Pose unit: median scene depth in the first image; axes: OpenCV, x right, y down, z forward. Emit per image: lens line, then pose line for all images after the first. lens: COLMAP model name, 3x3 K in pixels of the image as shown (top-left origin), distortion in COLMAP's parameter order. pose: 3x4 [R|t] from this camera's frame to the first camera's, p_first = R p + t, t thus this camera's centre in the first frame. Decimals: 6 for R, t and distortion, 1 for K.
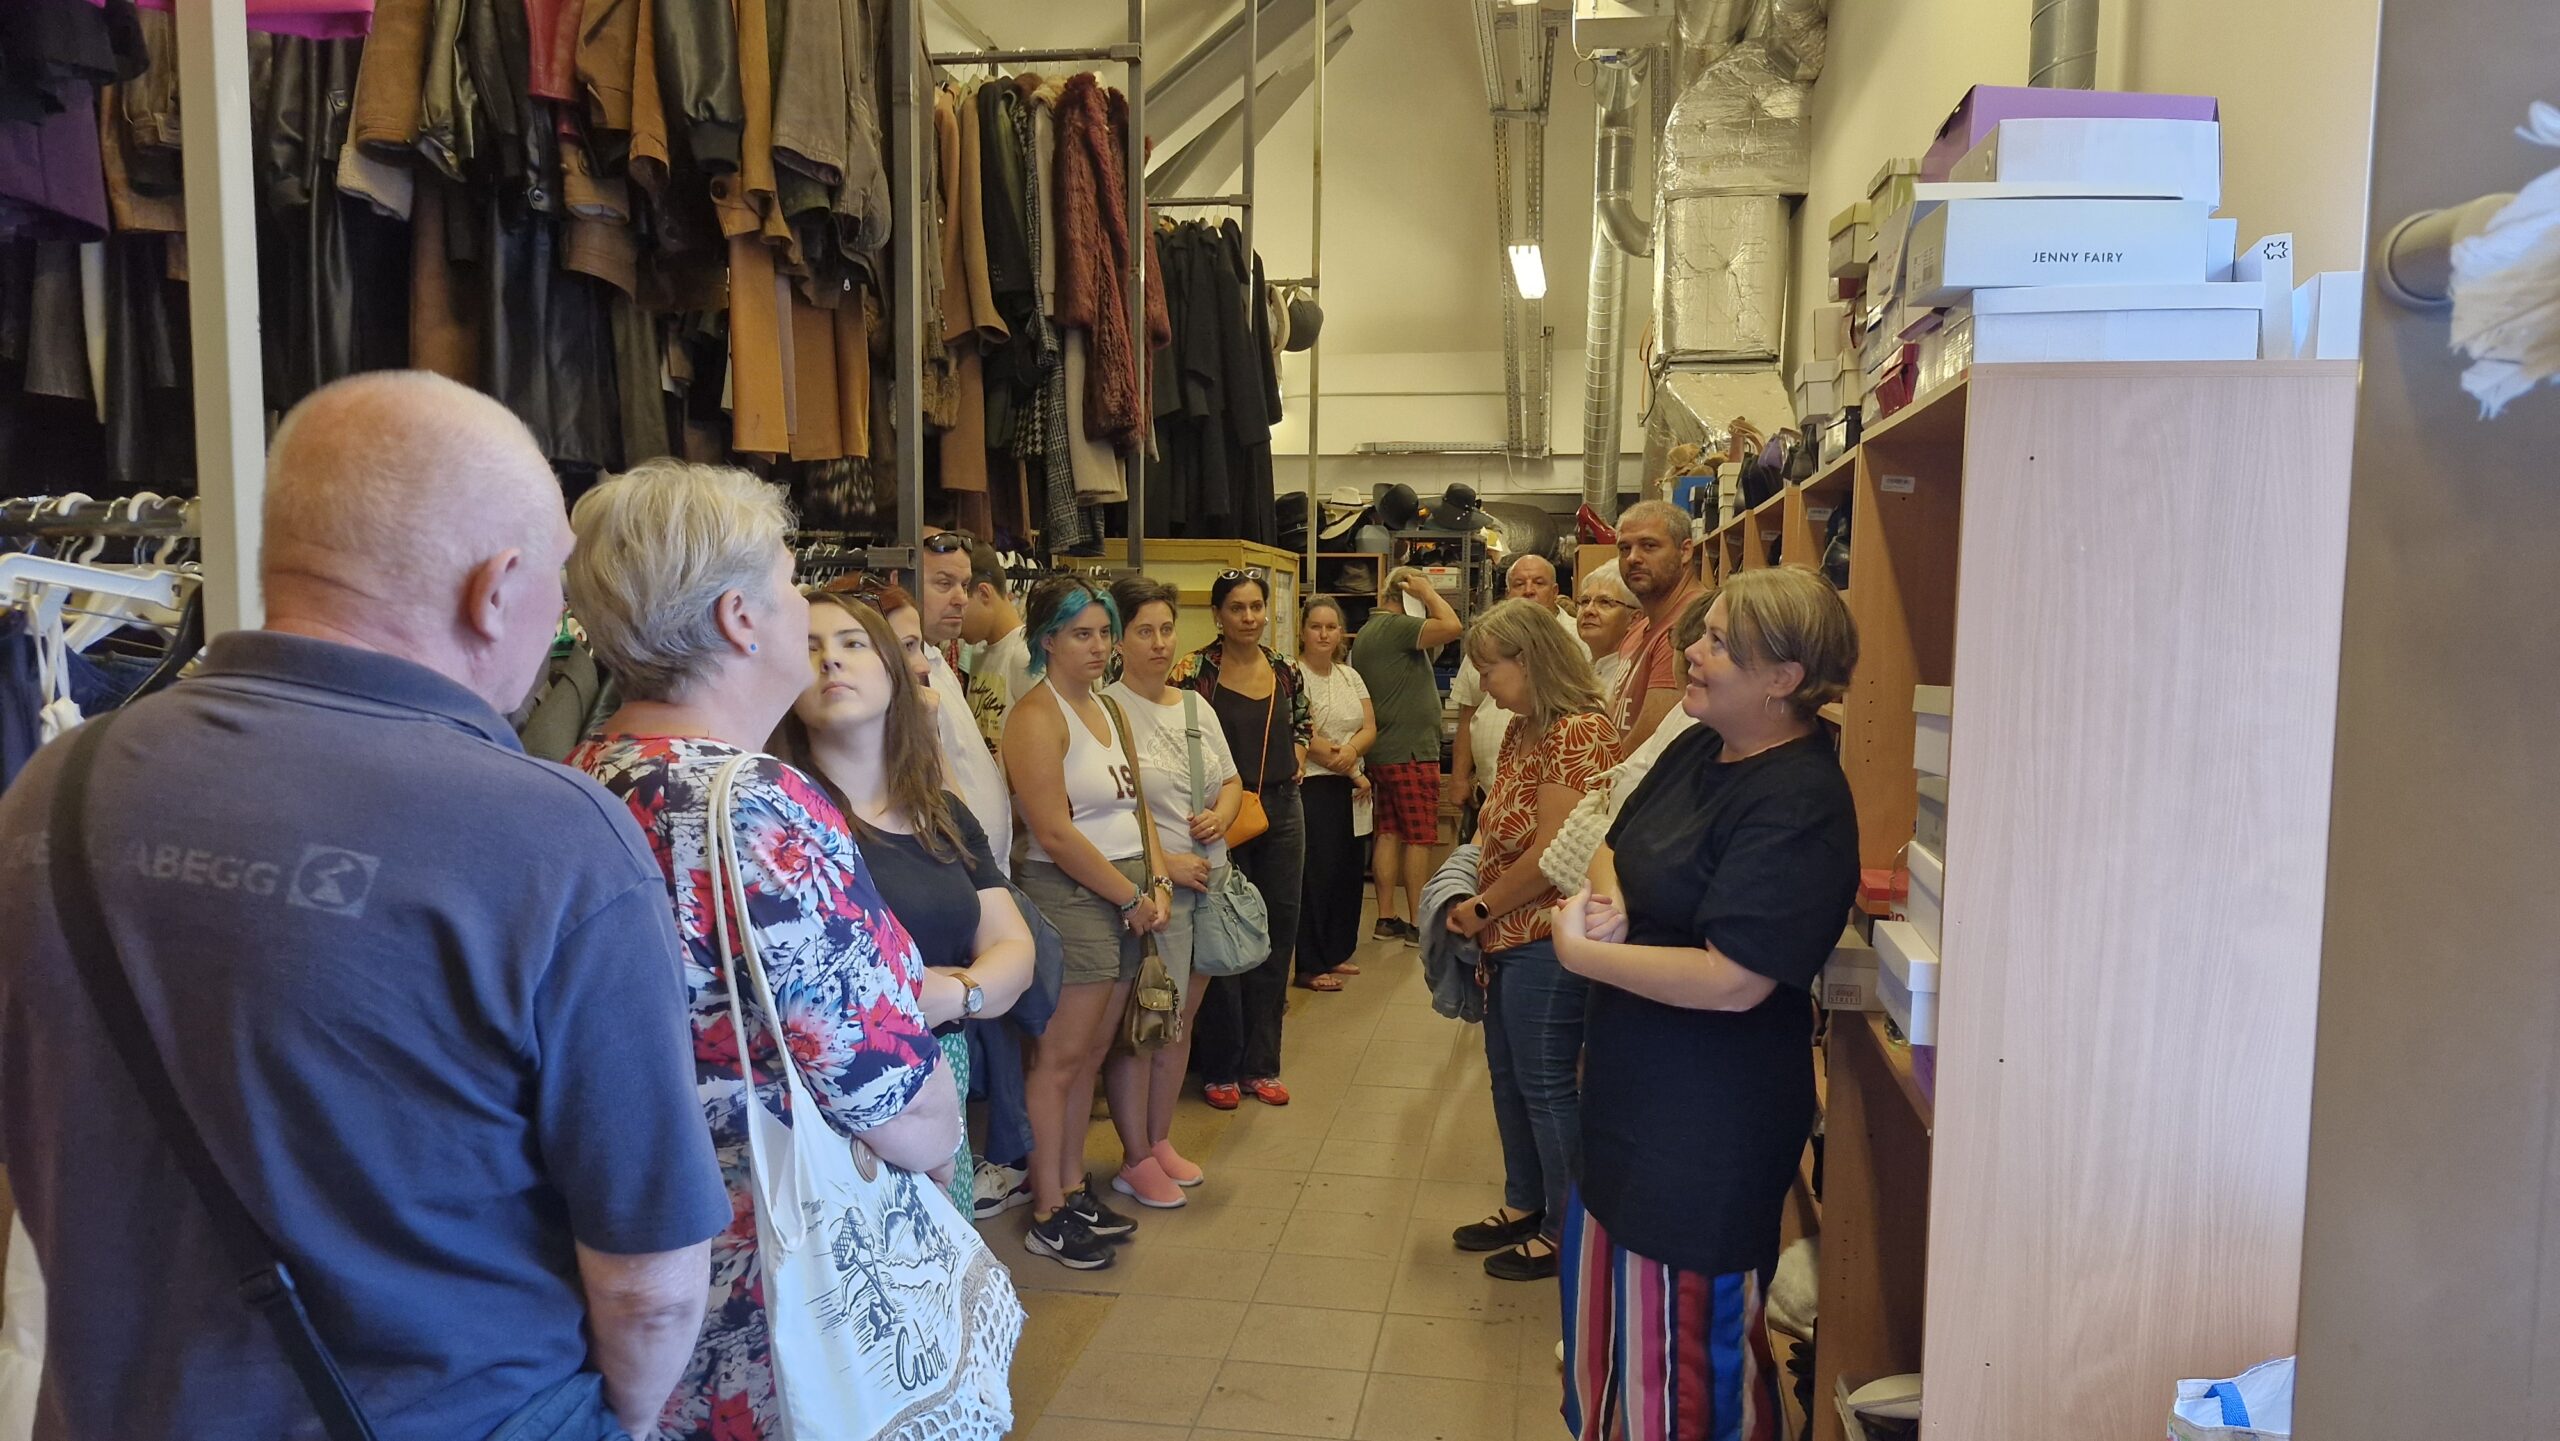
lens RADIAL K [[1819.0, 0, 1175.6], [0, 1819.0, 715.0], [0, 0, 1]] dist [0.099536, -0.141998]
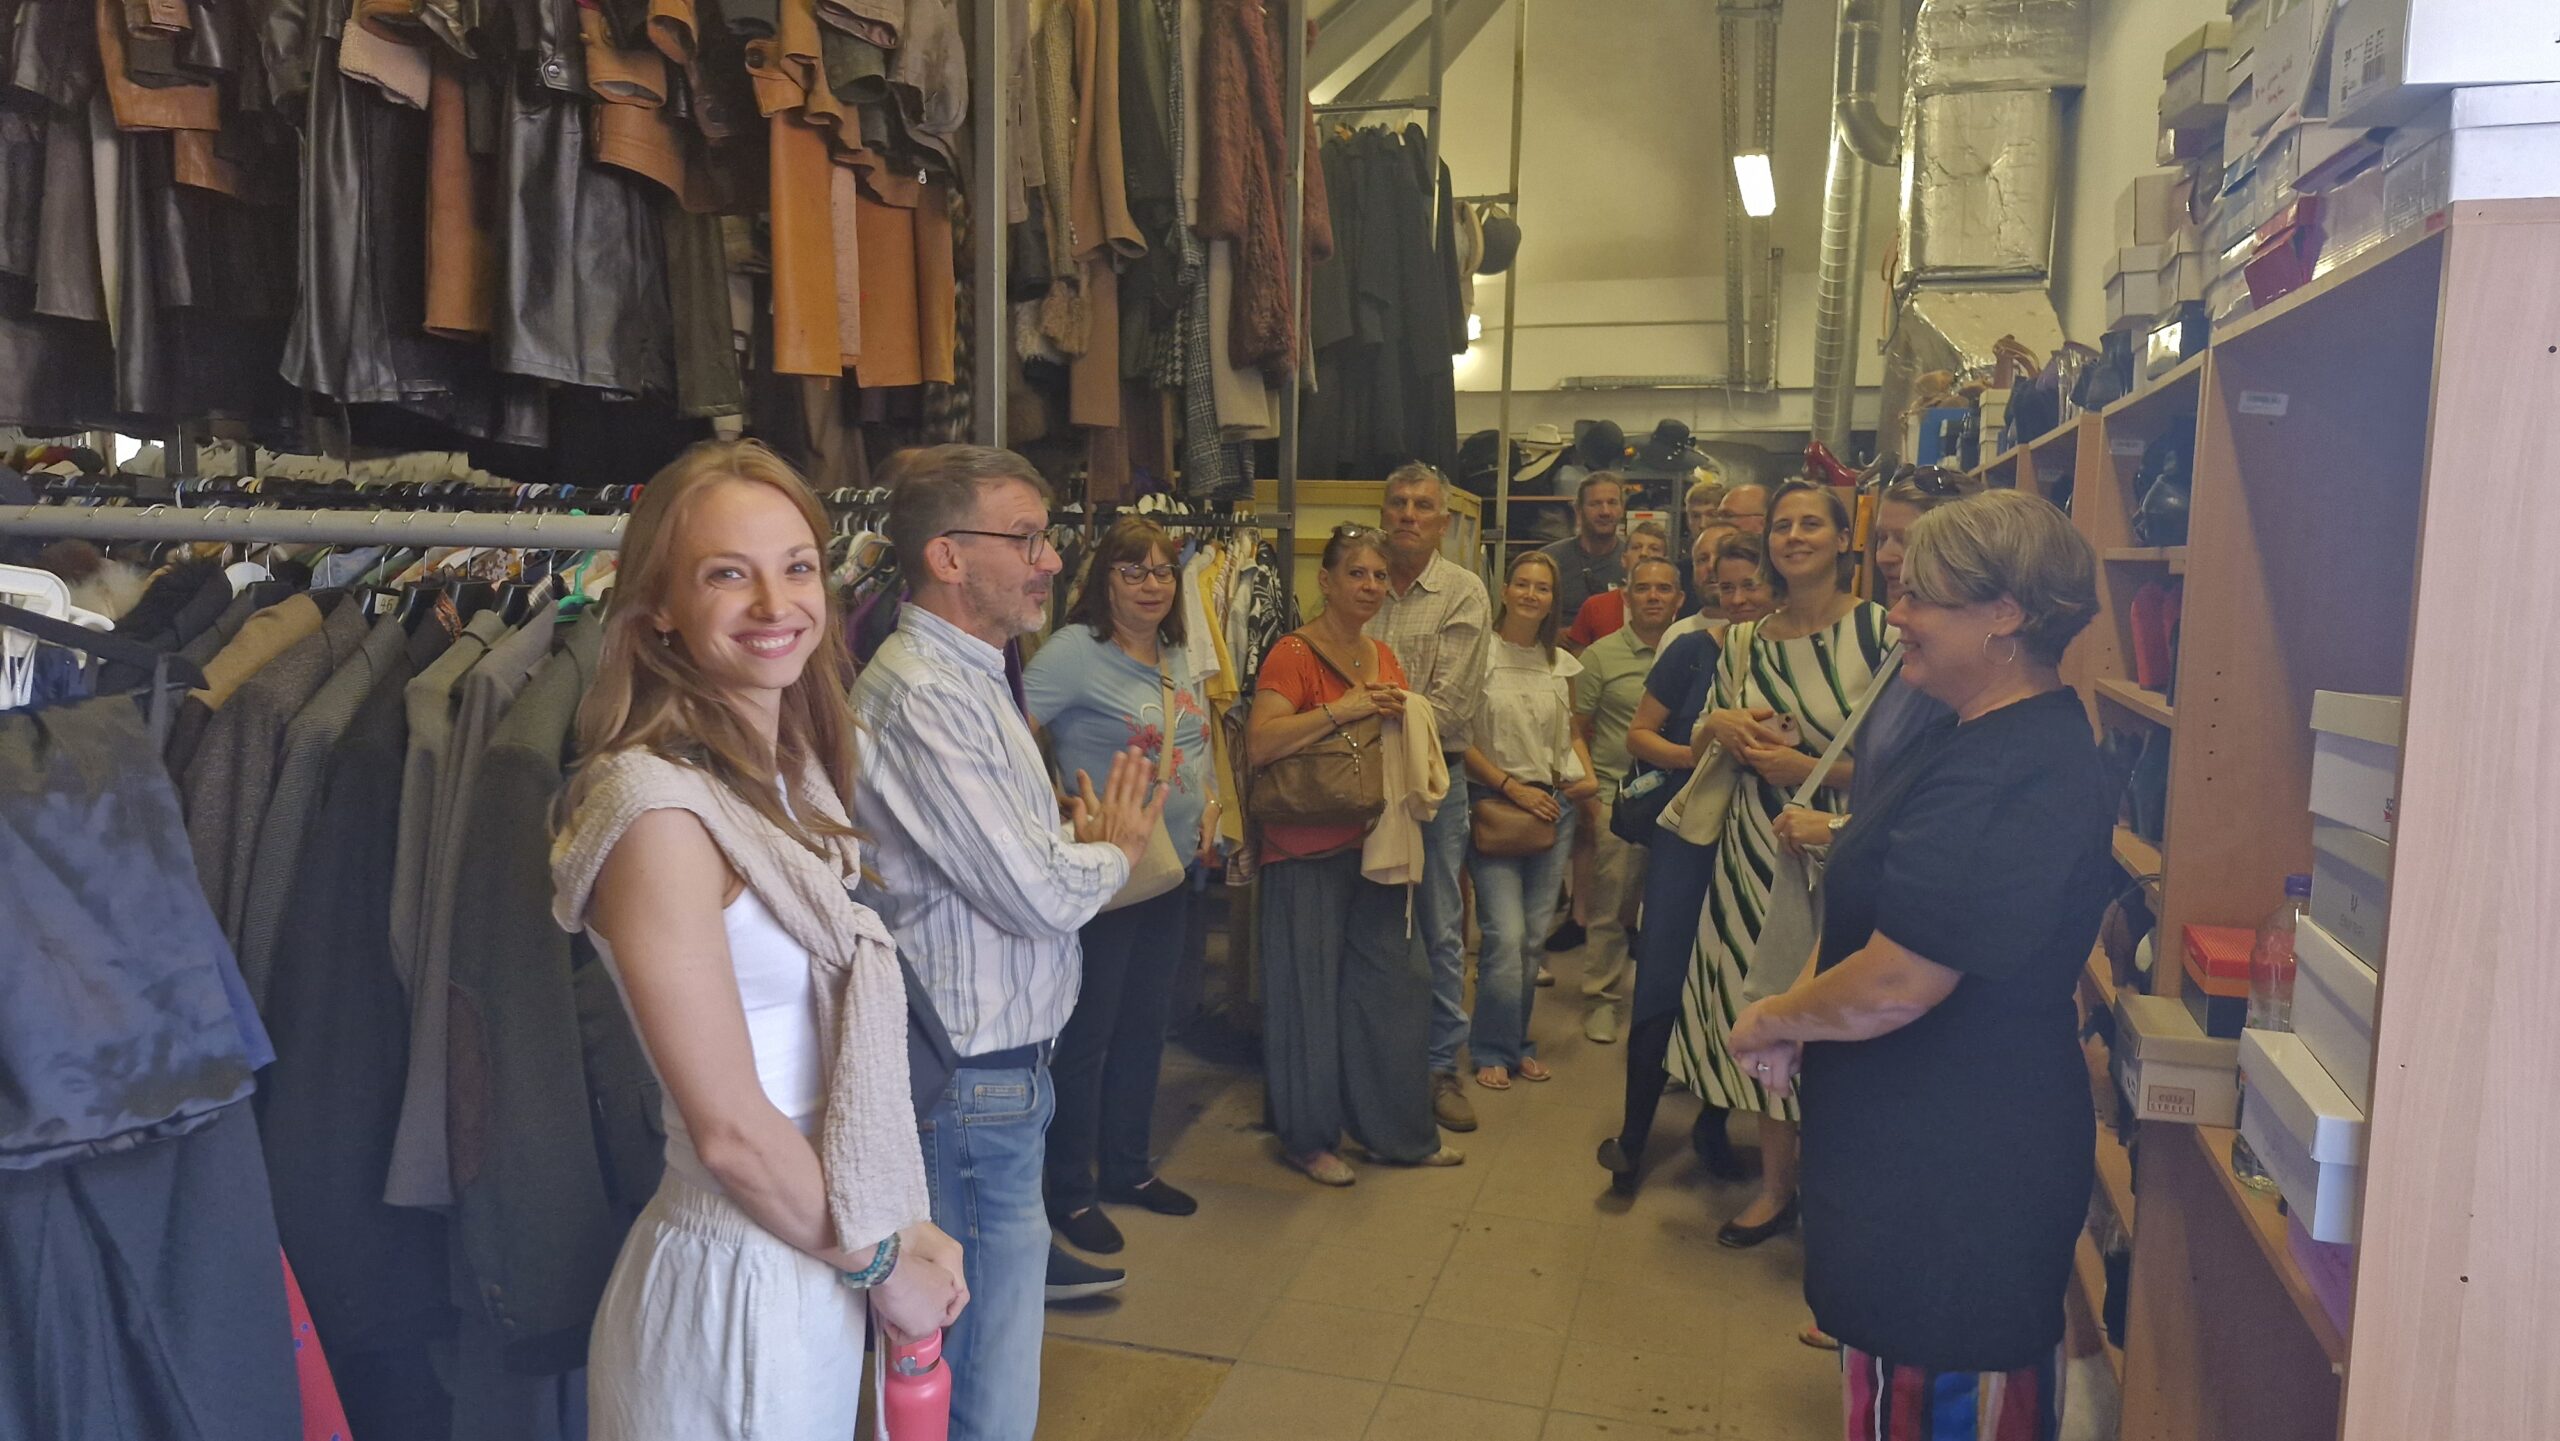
lens RADIAL K [[1819.0, 0, 1175.6], [0, 1819.0, 715.0], [0, 0, 1]] dist [0.099536, -0.141998]
pose [[0.993840, 0.015627, -0.109721, 0.022602], [-0.012248, 0.999432, 0.031406, -0.009649], [0.110149, -0.029869, 0.993466, 0.109672]]
